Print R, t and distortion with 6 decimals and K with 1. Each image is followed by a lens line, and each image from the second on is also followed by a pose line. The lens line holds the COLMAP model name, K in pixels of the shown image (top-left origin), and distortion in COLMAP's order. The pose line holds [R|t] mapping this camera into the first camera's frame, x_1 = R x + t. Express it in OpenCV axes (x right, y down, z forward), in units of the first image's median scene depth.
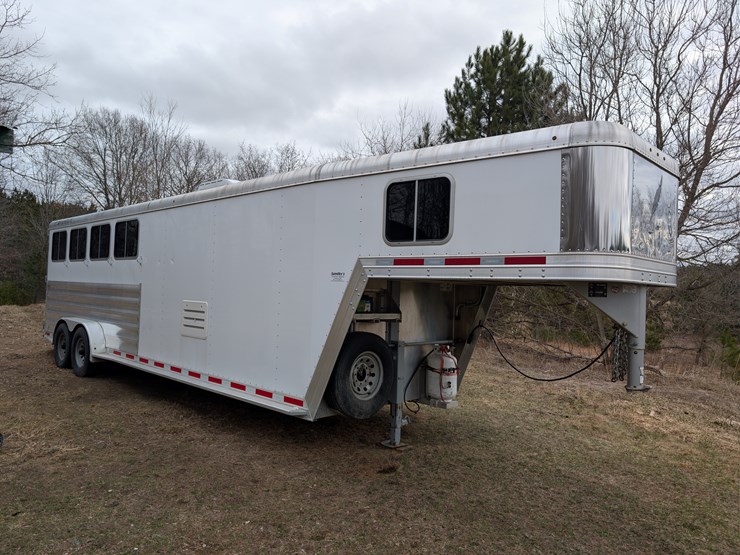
lens RADIAL K [[534.7, 0, 370.0], [0, 534.7, 277.5], [0, 0, 1]] dist [0.009001, -0.001581]
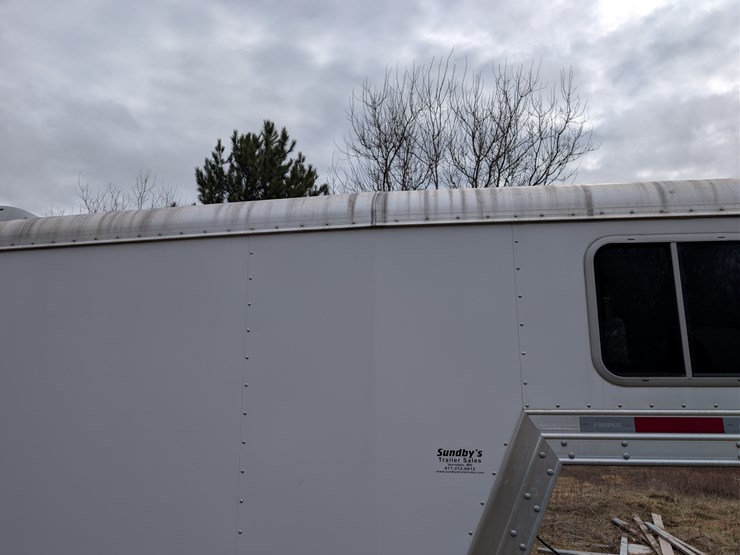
lens RADIAL K [[568.9, 0, 370.0], [0, 568.9, 277.5], [0, 0, 1]] dist [0.001925, 0.000635]
pose [[0.856011, 0.082514, 0.510329, -0.072449], [0.015807, 0.982540, -0.185380, -0.012189], [-0.516715, 0.166754, 0.839761, 0.136001]]
